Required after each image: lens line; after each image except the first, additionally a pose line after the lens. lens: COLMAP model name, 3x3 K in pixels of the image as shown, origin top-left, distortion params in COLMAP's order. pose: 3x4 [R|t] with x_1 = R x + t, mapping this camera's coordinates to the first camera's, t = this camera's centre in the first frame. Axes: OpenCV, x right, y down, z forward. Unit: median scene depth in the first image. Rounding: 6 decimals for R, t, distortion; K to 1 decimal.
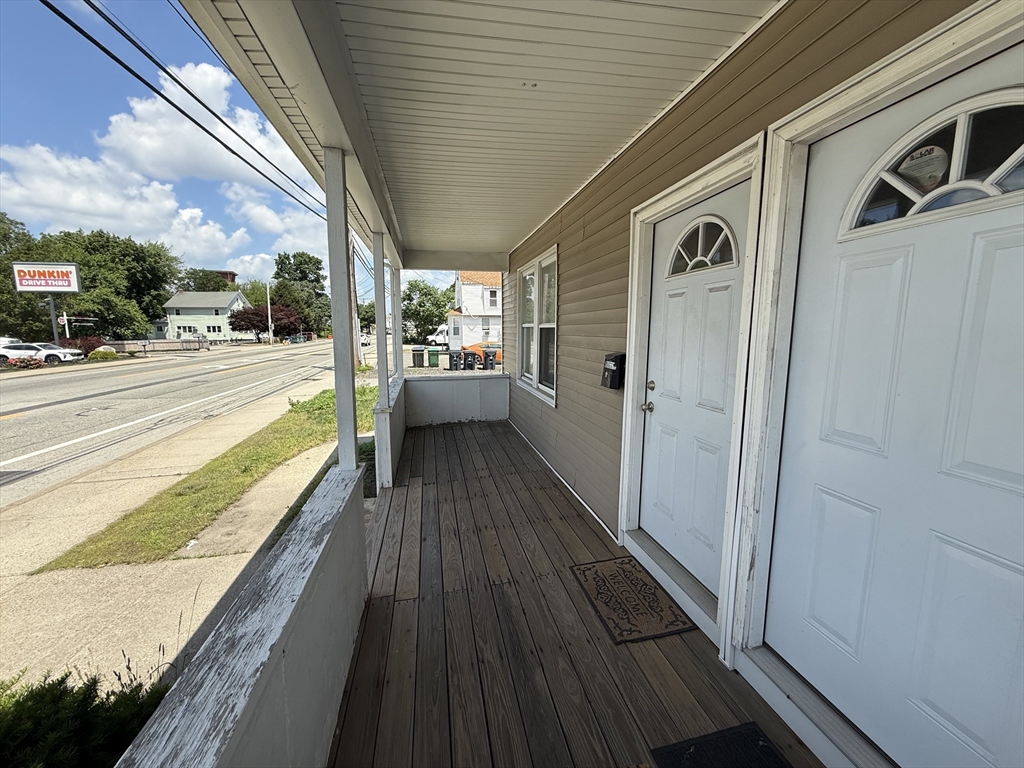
lens RADIAL K [[405.8, 0, 512.0], [0, 405.8, 384.0], [0, 0, 1]] dist [-0.000059, 0.000021]
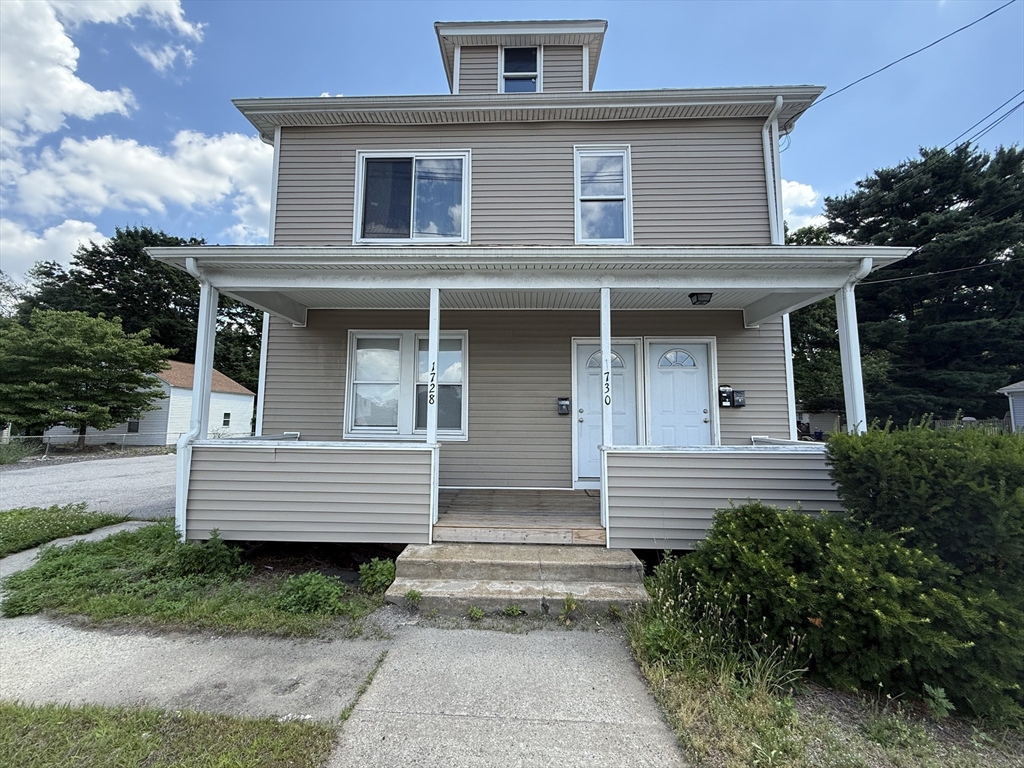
lens RADIAL K [[405.8, 0, 512.0], [0, 405.8, 384.0], [0, 0, 1]] dist [-0.000059, 0.000021]
pose [[0.236669, 0.096137, 0.966822, -2.017003], [0.118499, 0.984808, -0.126932, 0.098327], [-0.964337, 0.144608, 0.221681, 0.847094]]
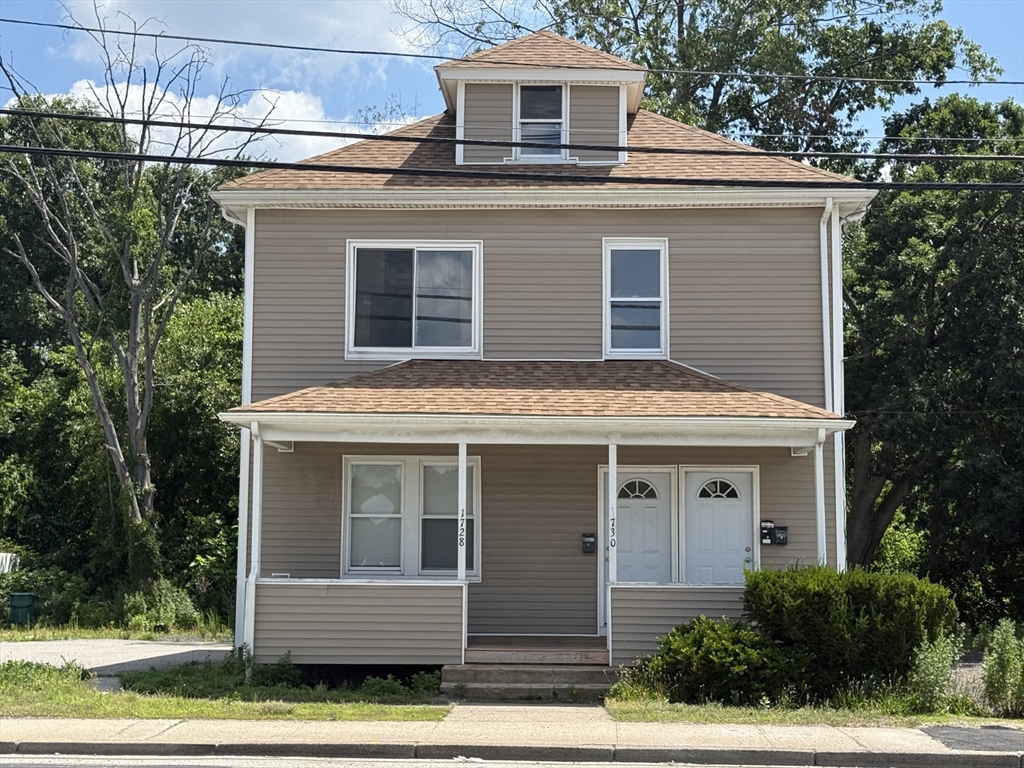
lens RADIAL K [[1667.2, 0, 512.0], [0, 1667.2, 384.0], [0, 0, 1]] dist [0.152101, 0.030426]
pose [[0.246648, 0.103213, 0.963593, -8.075232], [0.118899, 0.983578, -0.135788, 0.275106], [-0.961784, 0.148062, 0.230326, -0.608816]]
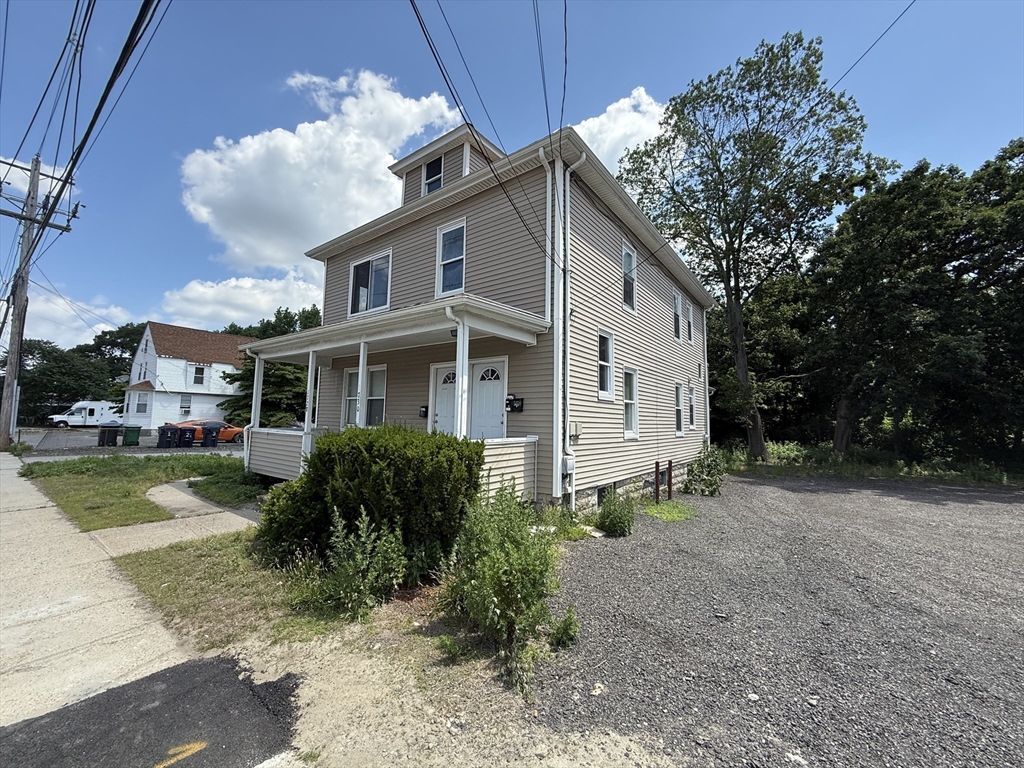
lens RADIAL K [[405.8, 0, 512.0], [0, 405.8, 384.0], [0, 0, 1]] dist [-0.000059, 0.000021]
pose [[0.752031, 0.074157, 0.654943, -1.399187], [0.067538, 0.979751, -0.188484, 0.425096], [-0.655658, 0.185979, 0.731795, -1.897347]]
